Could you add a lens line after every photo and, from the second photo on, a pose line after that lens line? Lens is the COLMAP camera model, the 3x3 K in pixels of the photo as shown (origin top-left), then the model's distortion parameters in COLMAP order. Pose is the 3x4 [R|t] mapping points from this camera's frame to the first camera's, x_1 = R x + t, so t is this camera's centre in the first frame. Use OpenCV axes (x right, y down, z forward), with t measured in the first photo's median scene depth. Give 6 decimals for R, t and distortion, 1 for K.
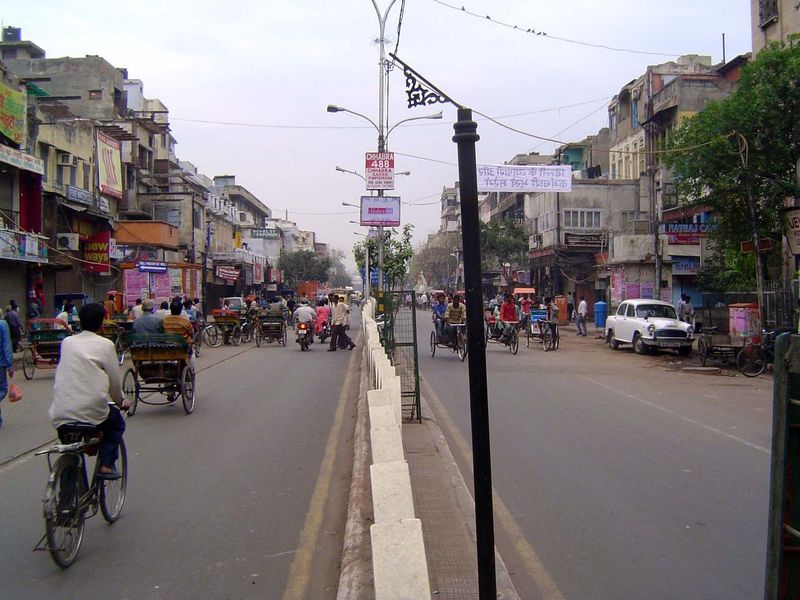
lens RADIAL K [[935.7, 0, 400.1], [0, 935.7, 298.6], [0, 0, 1]] dist [-0.075652, 0.000000]
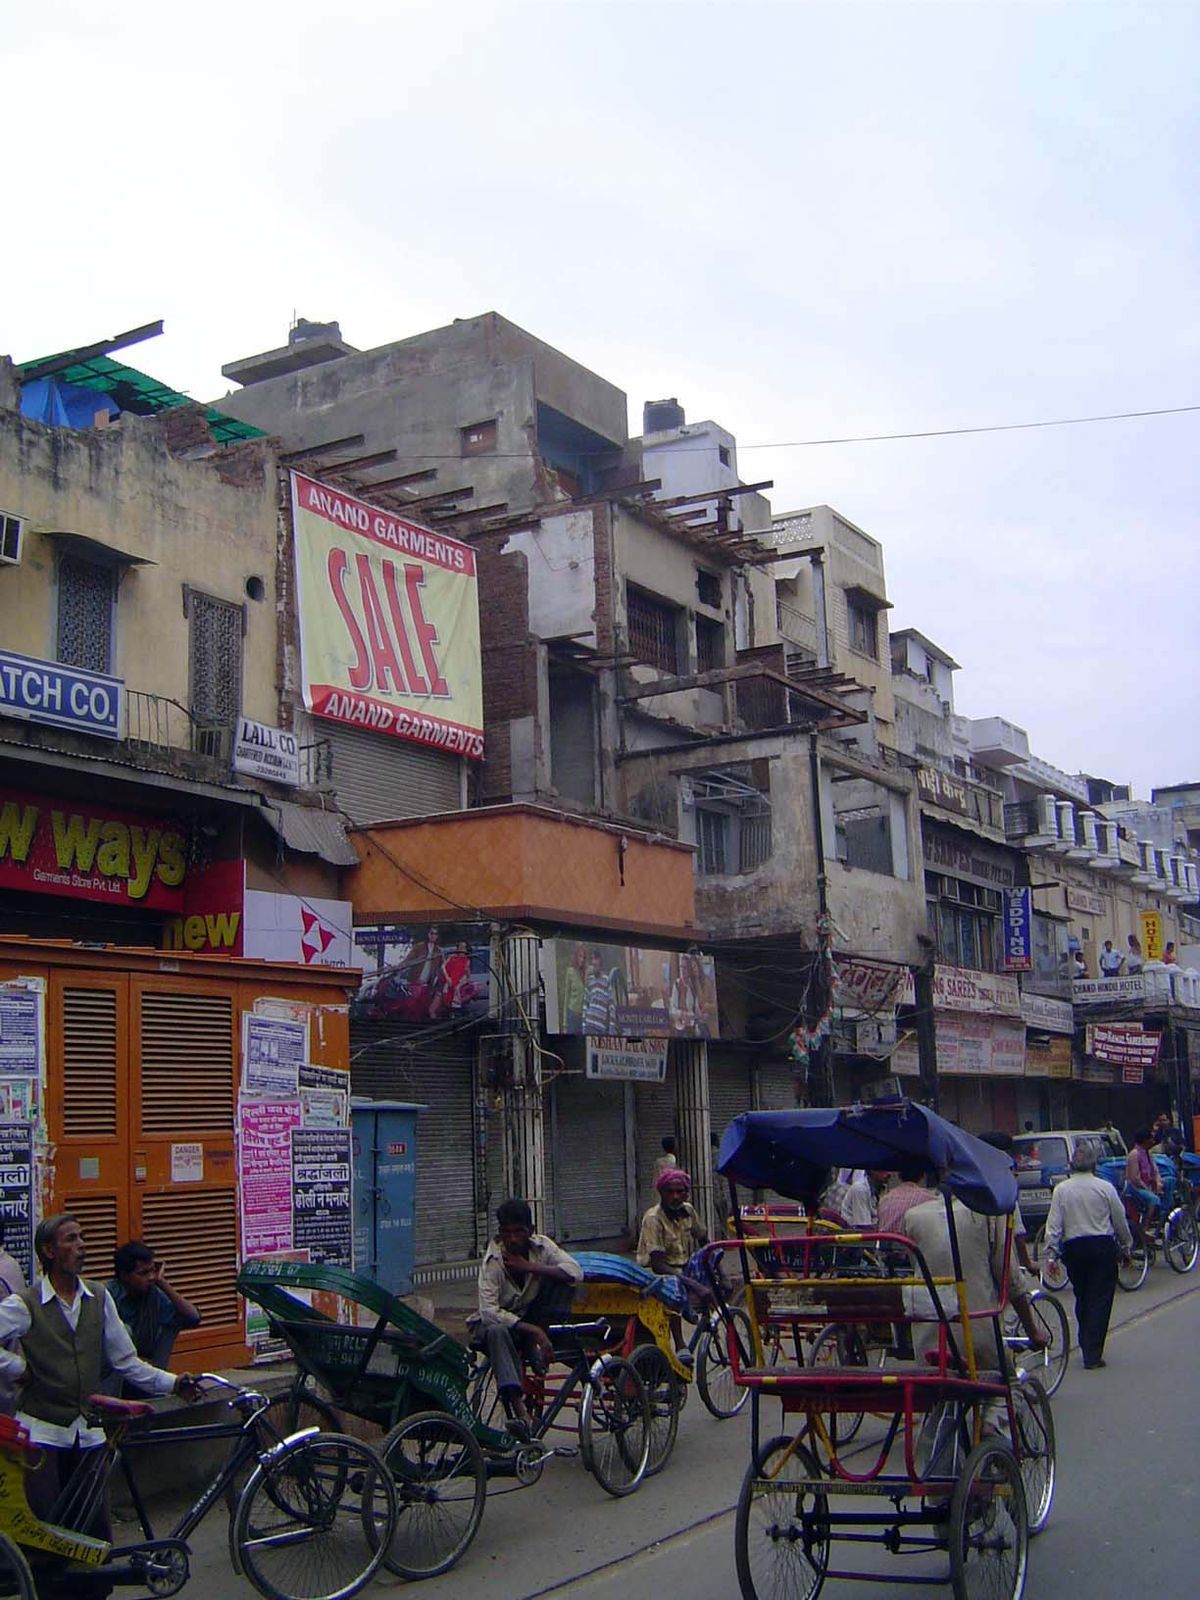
lens RADIAL K [[1871.3, 0, 599.1], [0, 1871.3, 801.5], [0, 0, 1]] dist [-0.075652, 0.000000]
pose [[0.848521, -0.117854, -0.515870, -0.009626], [0.028973, 0.983768, -0.177093, -0.003983], [0.528368, 0.135321, 0.838162, 0.543333]]
